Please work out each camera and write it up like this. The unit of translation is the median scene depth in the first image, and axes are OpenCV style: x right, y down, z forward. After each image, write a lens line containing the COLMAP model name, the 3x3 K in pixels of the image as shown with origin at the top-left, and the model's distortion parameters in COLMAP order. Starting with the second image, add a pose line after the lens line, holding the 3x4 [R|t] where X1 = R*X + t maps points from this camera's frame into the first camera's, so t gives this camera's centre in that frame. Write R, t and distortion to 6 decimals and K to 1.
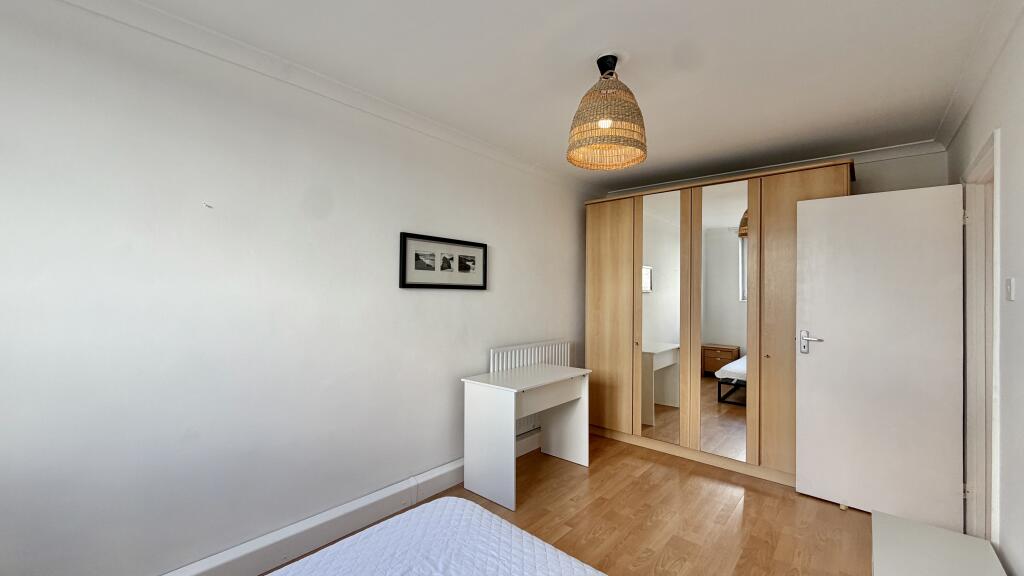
lens RADIAL K [[414.4, 0, 506.8], [0, 414.4, 291.8], [0, 0, 1]] dist [-0.000177, -0.000025]
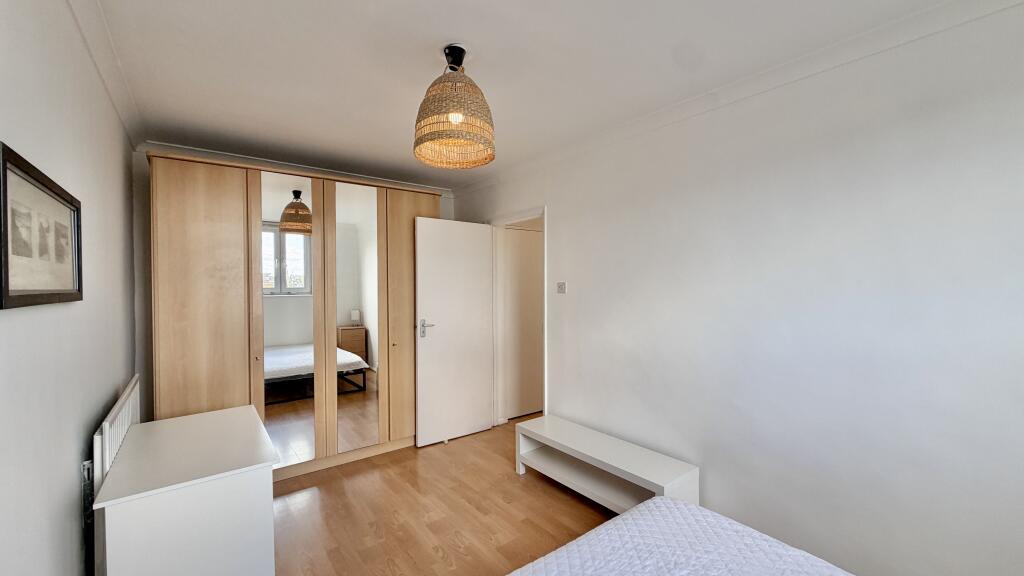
lens RADIAL K [[409.8, 0, 512.0], [0, 409.8, 288.0], [0, 0, 1]] dist [0.000552, 0.000035]
pose [[0.182886, -0.023677, 0.982849, -0.463192], [0.008146, 0.999712, 0.022568, -0.027457], [-0.983100, 0.003879, 0.183026, 0.490917]]
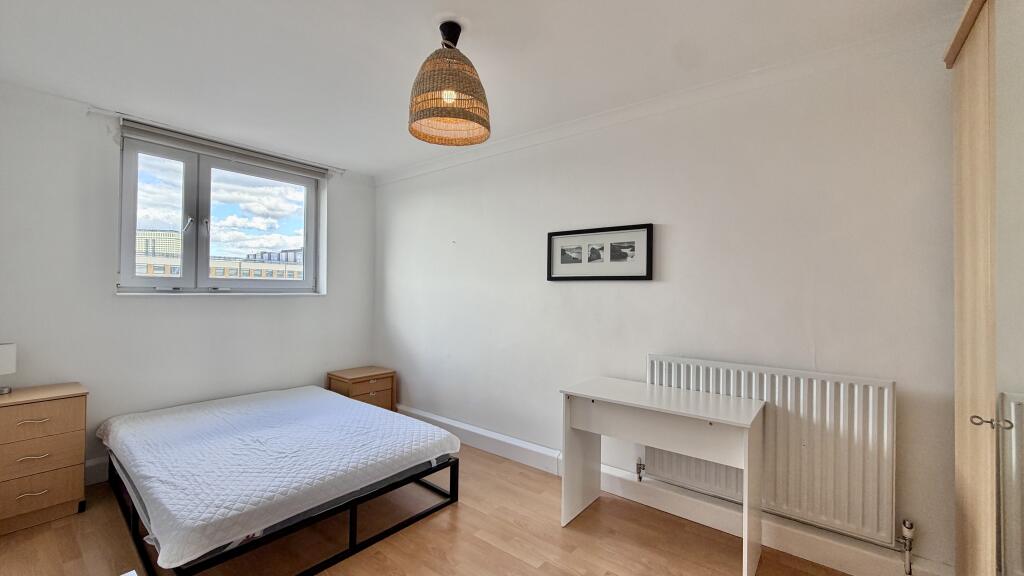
lens RADIAL K [[391.5, 0, 509.7], [0, 391.5, 282.9], [0, 0, 1]] dist [0.100704, 0.000016]
pose [[0.082362, -0.006163, -0.996583, 0.772145], [0.010584, 0.999930, -0.005310, 0.001678], [0.996546, -0.010110, 0.082421, 0.737472]]
